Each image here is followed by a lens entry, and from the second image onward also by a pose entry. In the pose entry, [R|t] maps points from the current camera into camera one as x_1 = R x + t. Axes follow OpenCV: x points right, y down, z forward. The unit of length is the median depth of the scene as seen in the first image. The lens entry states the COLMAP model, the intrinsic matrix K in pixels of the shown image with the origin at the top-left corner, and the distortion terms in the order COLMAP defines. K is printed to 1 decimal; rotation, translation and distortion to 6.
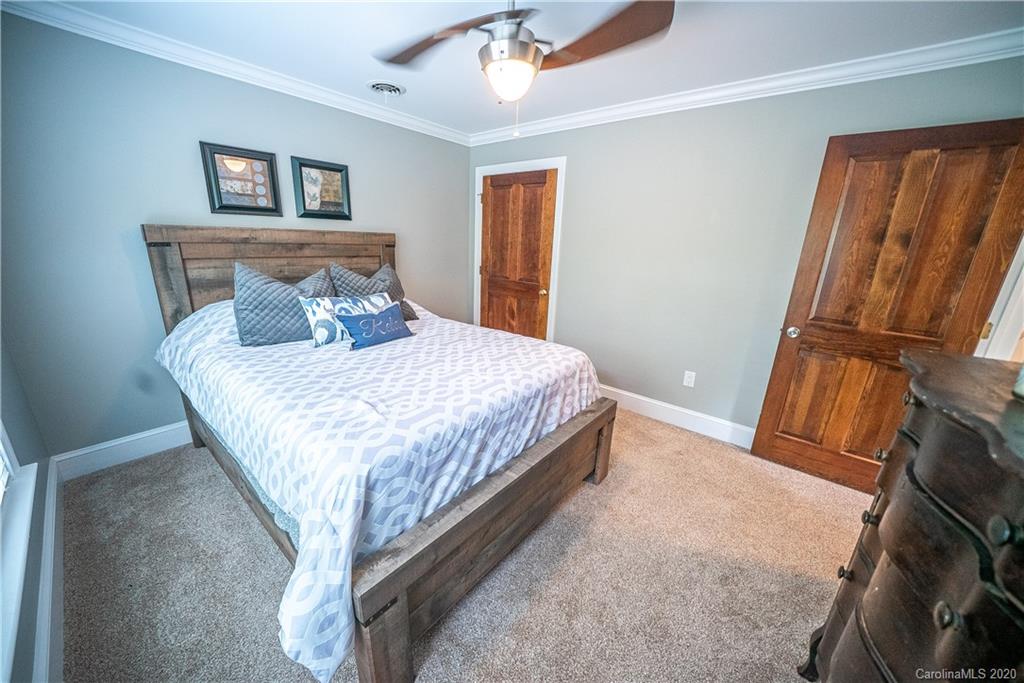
lens RADIAL K [[365.8, 0, 512.3], [0, 365.8, 347.2], [0, 0, 1]] dist [-0.024759, 0.002532]
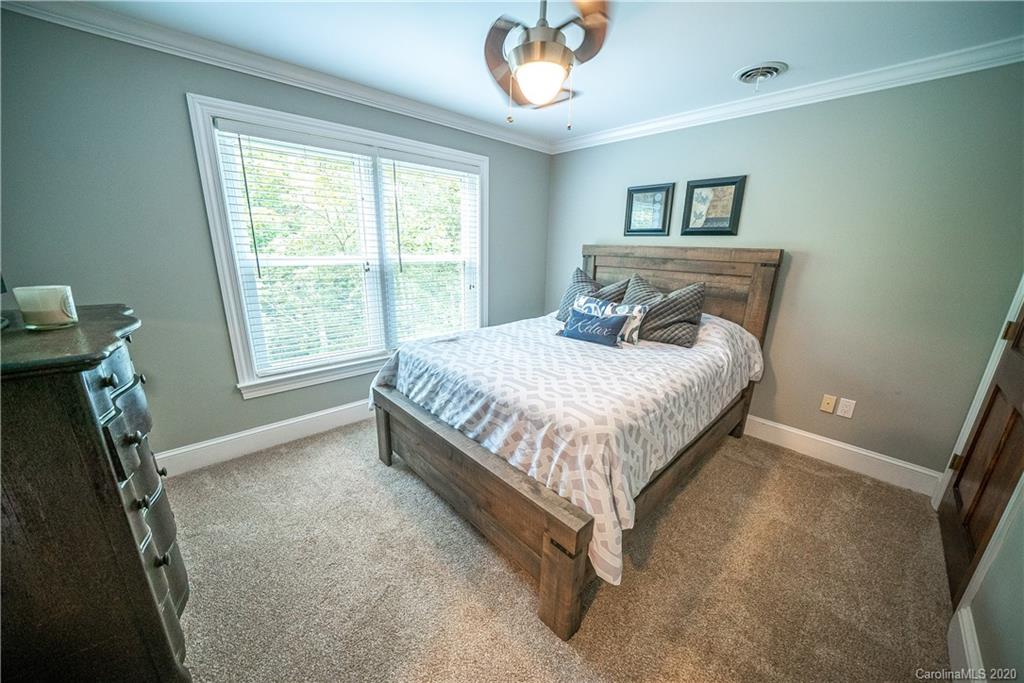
lens RADIAL K [[365.8, 0, 510.7], [0, 365.8, 345.3], [0, 0, 1]] dist [-0.024759, 0.002532]
pose [[-0.152051, 0.221363, -0.963265, 0.682395], [-0.303427, 0.917080, 0.258645, -0.195846], [0.940645, 0.331607, -0.072275, 0.759333]]
